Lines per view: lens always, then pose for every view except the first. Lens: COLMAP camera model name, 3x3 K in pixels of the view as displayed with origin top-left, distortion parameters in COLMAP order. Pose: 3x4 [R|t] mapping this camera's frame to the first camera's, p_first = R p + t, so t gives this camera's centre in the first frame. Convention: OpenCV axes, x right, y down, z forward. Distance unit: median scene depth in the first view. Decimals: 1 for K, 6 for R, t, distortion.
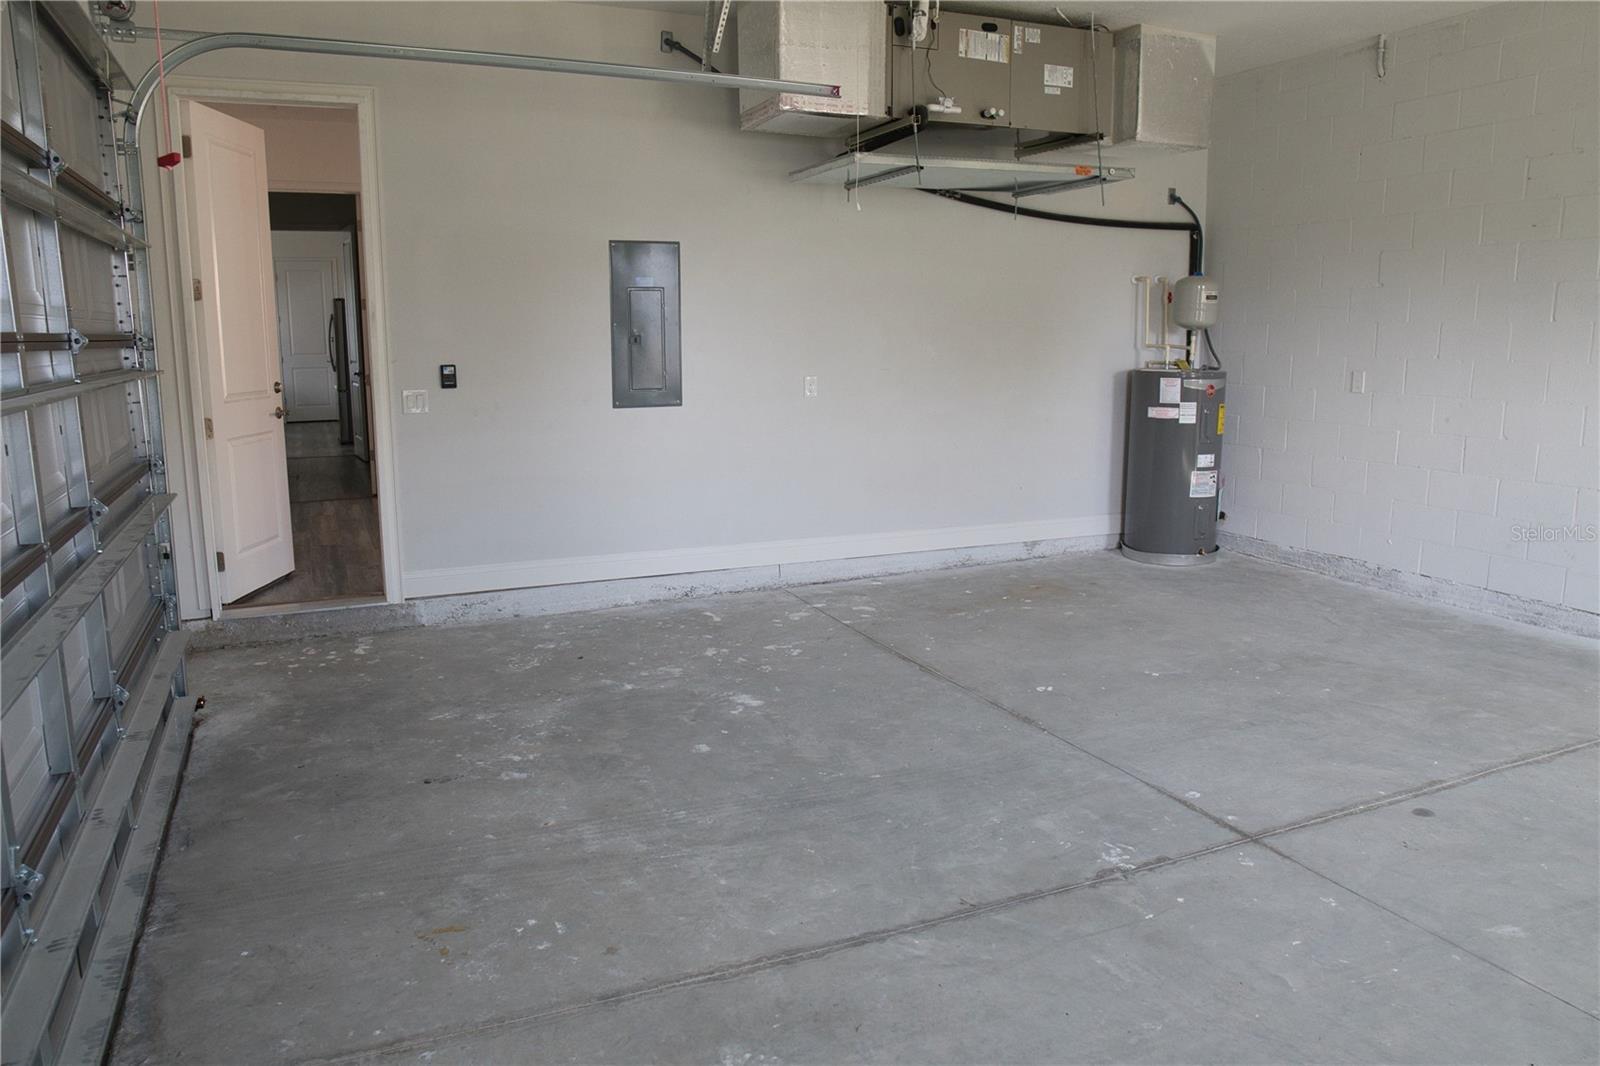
lens RADIAL K [[1128.0, 0, 800.0], [0, 1128.0, 533.0], [0, 0, 1]] dist [-0.108914, 0.073348]
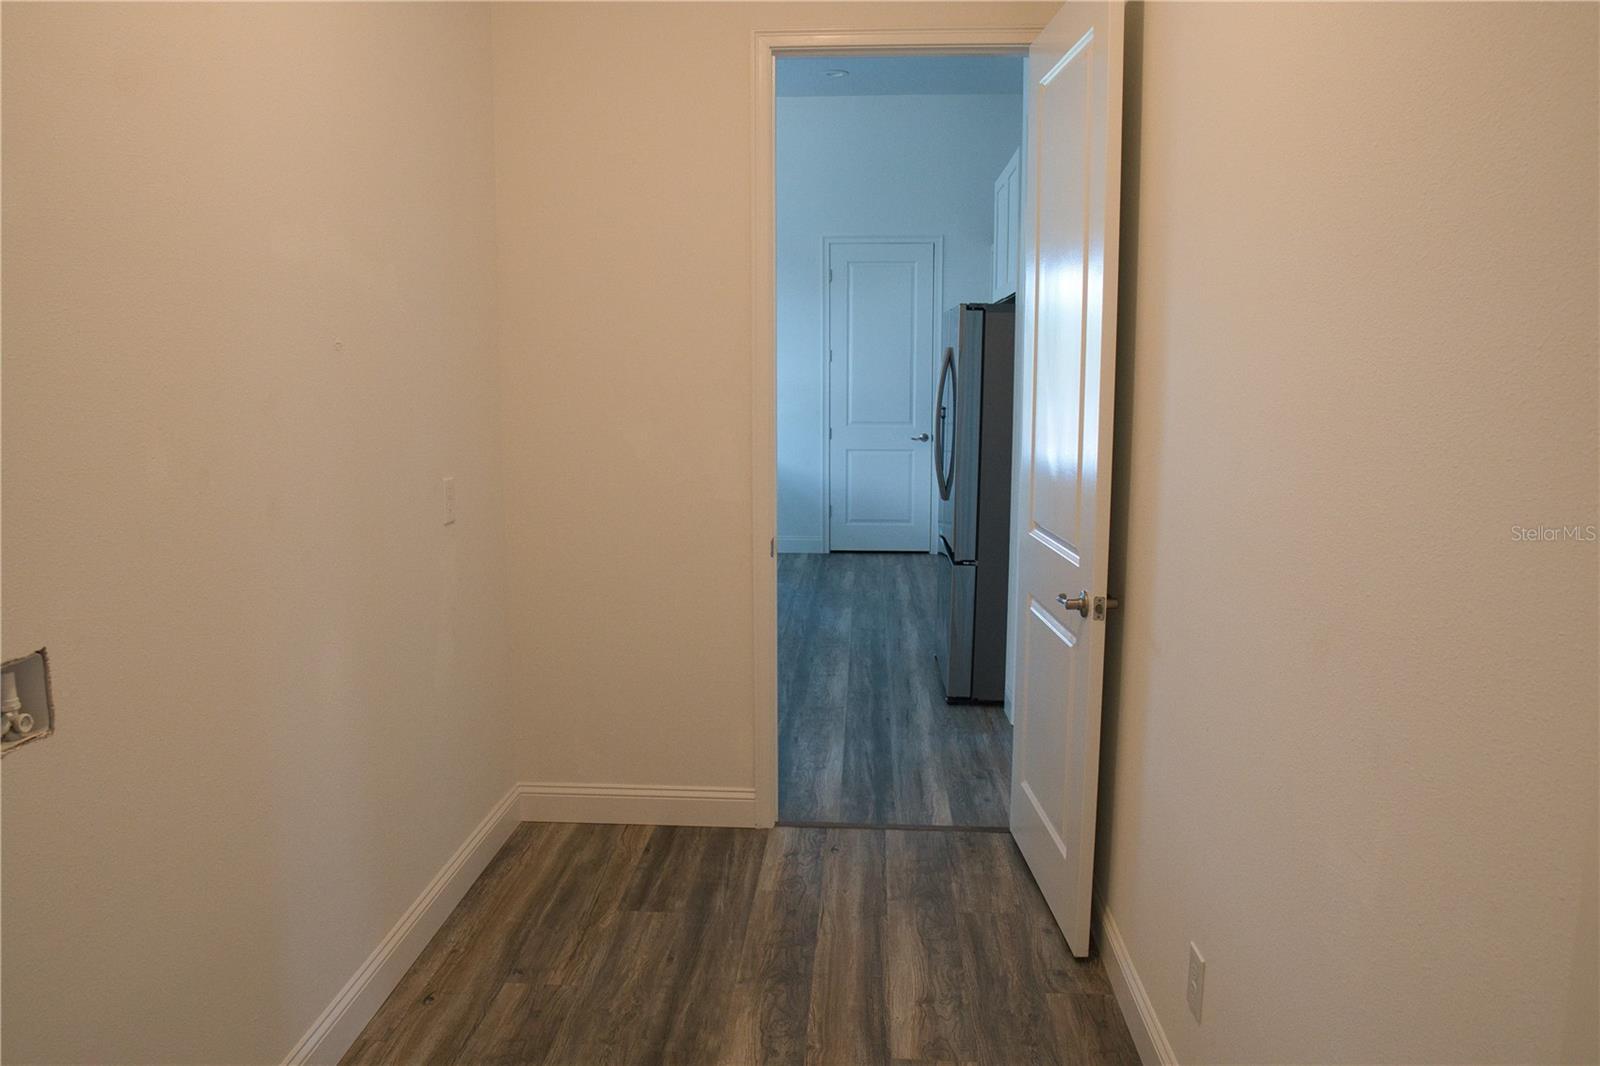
lens RADIAL K [[1128.0, 0, 800.0], [0, 1128.0, 533.0], [0, 0, 1]] dist [-0.108914, 0.073348]
pose [[0.891418, 0.059390, -0.449274, -0.188907], [-0.076251, 0.996898, -0.019512, -0.077846], [0.446722, 0.051651, 0.893181, 0.428468]]
